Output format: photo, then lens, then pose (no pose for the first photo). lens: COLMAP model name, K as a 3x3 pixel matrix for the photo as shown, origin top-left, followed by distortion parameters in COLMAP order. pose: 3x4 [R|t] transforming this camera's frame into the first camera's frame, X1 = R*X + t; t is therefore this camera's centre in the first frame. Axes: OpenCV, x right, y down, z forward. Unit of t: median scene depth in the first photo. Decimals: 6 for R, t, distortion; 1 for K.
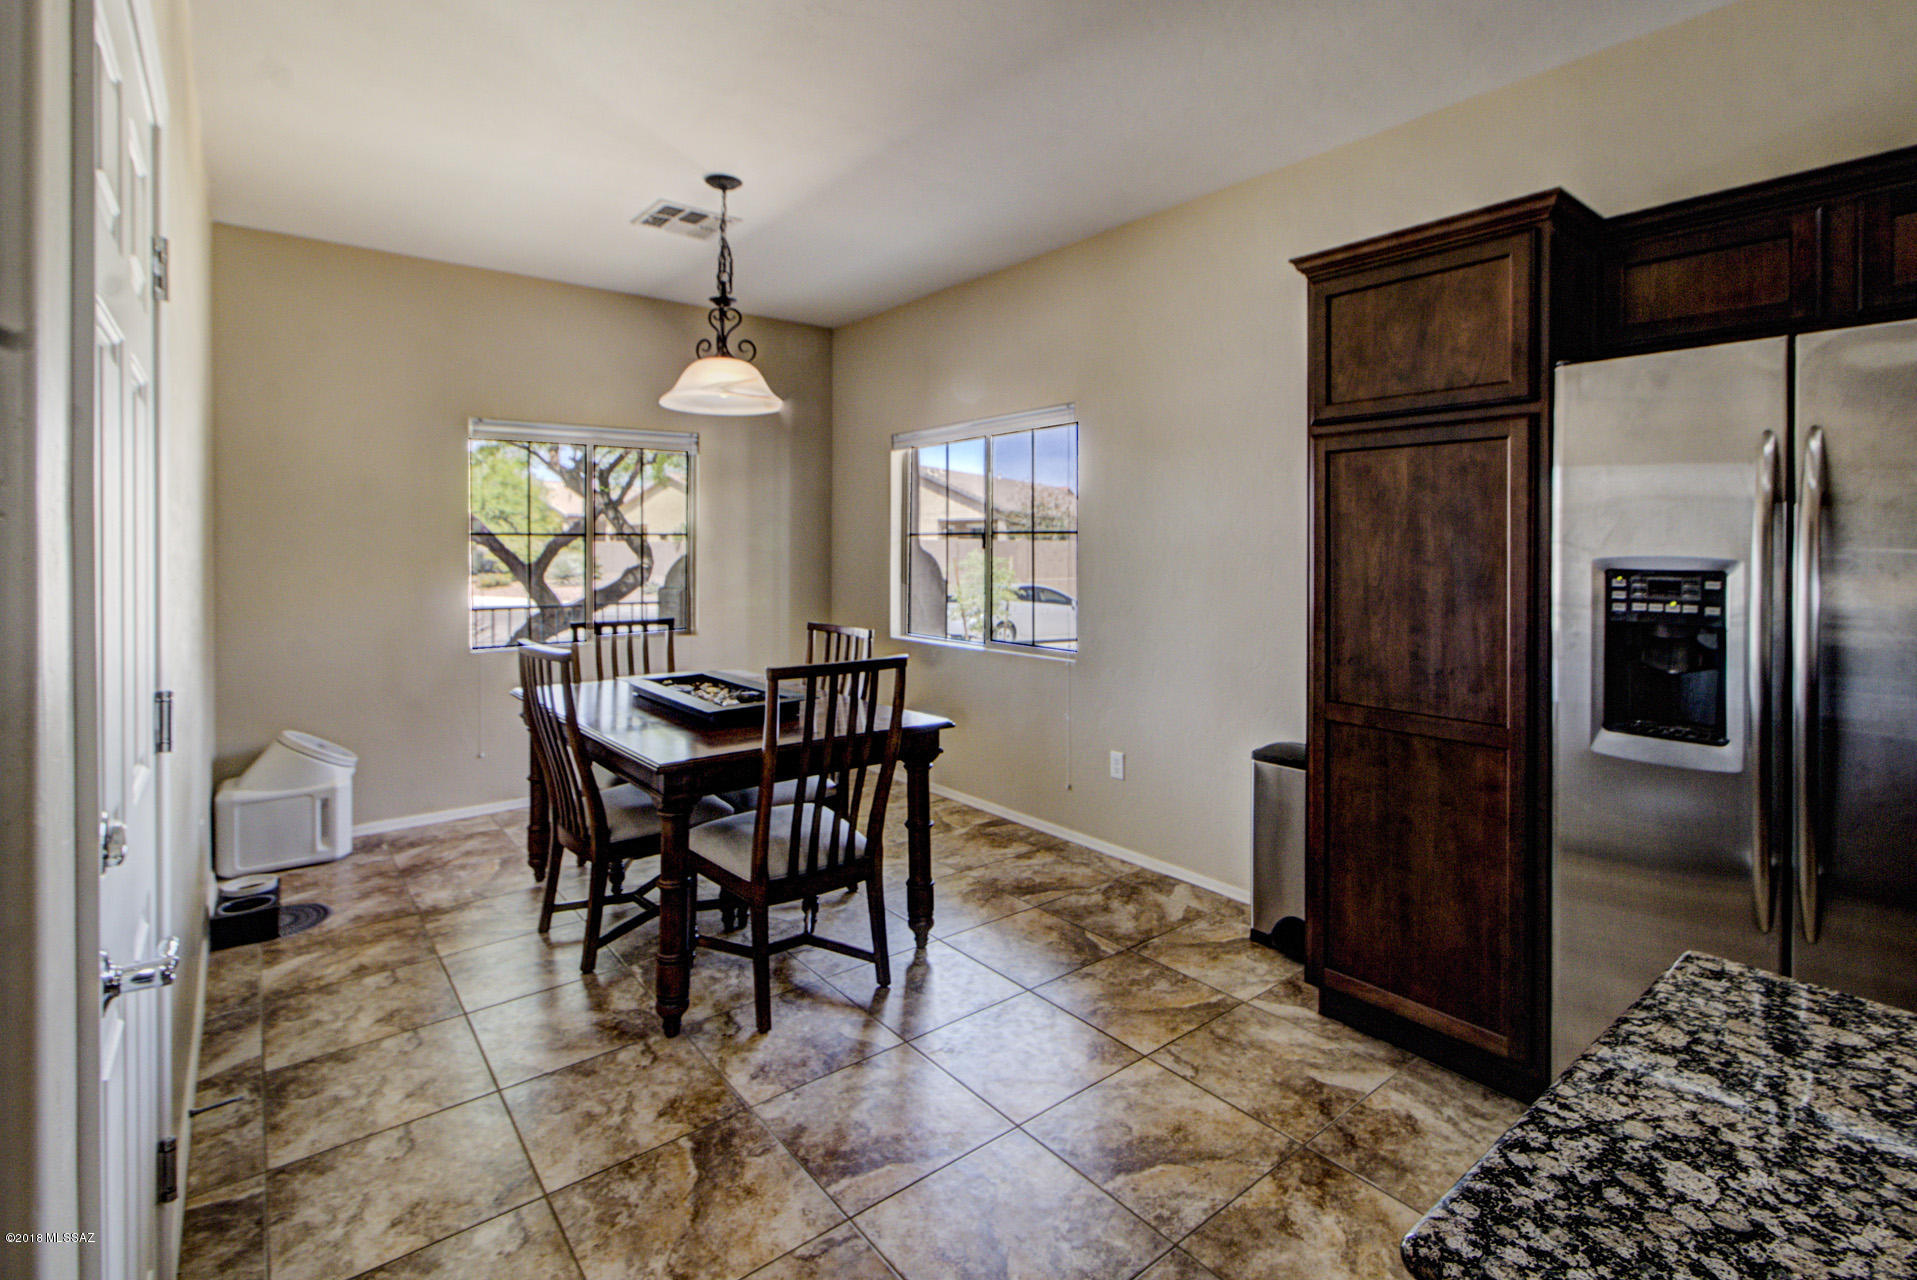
lens RADIAL K [[899.2, 0, 969.9], [0, 899.2, 548.7], [0, 0, 1]] dist [-0.004245, 0.000055]
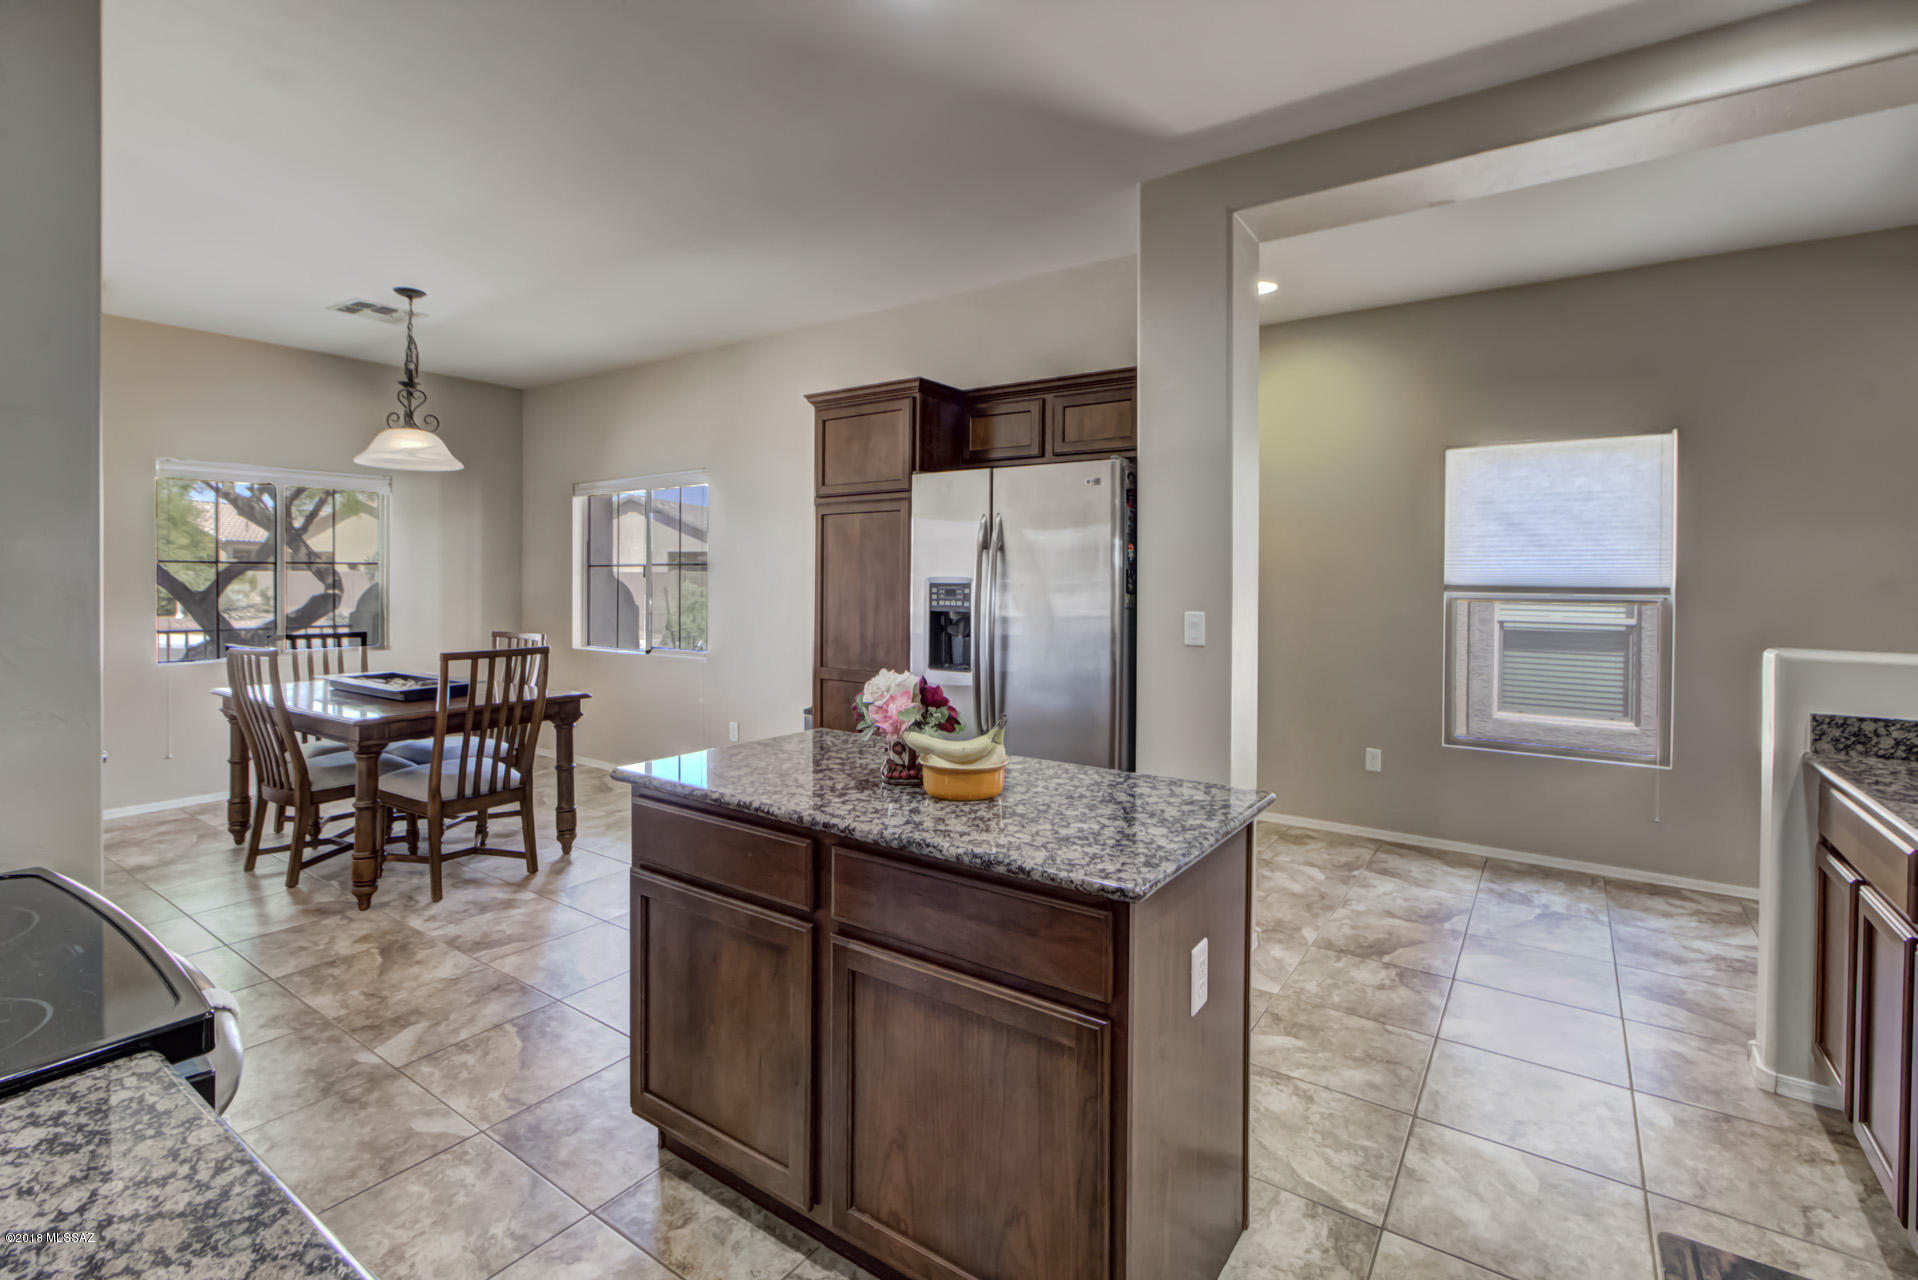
lens RADIAL K [[881.4, 0, 970.5], [0, 881.4, 583.2], [0, 0, 1]] dist [0.001646, 0.000454]
pose [[0.960354, 0.001377, 0.278780, 0.188715], [-0.001974, 0.999996, 0.001864, 0.012893], [-0.278776, -0.002340, 0.960353, -0.574802]]
